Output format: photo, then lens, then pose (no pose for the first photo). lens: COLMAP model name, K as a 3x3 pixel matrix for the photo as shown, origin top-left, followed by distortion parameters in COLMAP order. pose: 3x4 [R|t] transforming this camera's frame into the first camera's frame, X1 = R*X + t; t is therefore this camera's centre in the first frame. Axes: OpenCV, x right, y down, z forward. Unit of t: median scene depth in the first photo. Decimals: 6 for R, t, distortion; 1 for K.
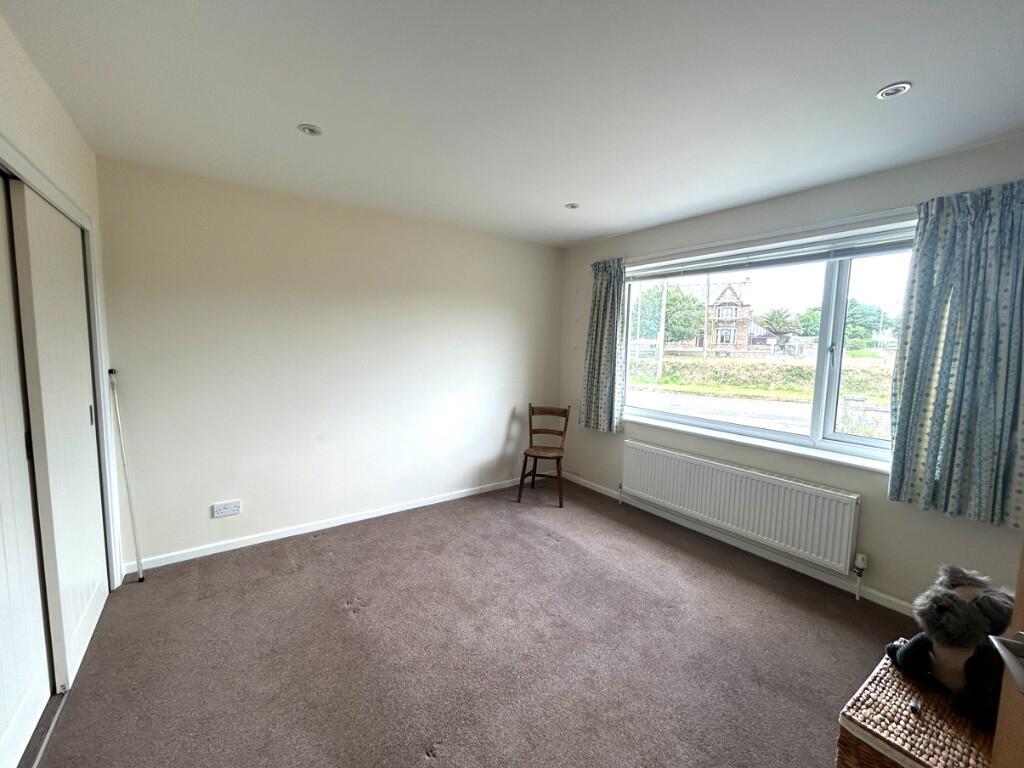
lens RADIAL K [[413.6, 0, 511.7], [0, 413.6, 382.4], [0, 0, 1]] dist [0.000973, 0.000323]
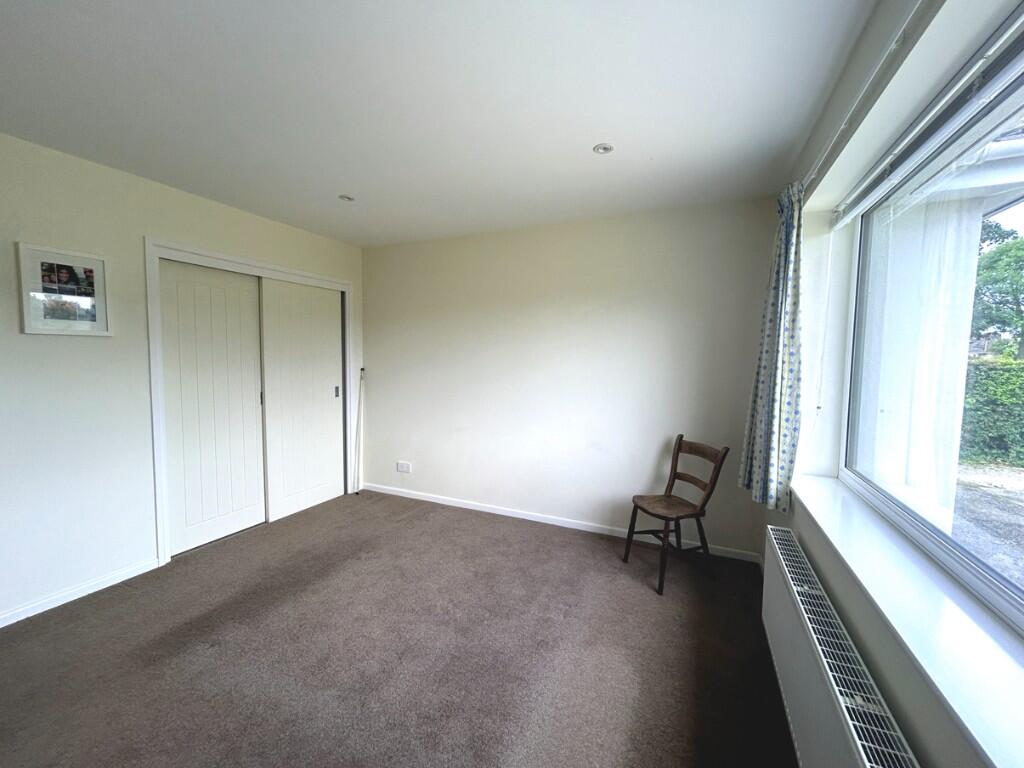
lens RADIAL K [[413.6, 0, 509.2], [0, 413.6, 385.0], [0, 0, 1]] dist [0.000973, 0.000323]
pose [[0.497438, 0.044341, -0.866365, 0.576815], [-0.083433, 0.996509, 0.003097, -0.012469], [0.863478, 0.070743, 0.499401, 0.454865]]
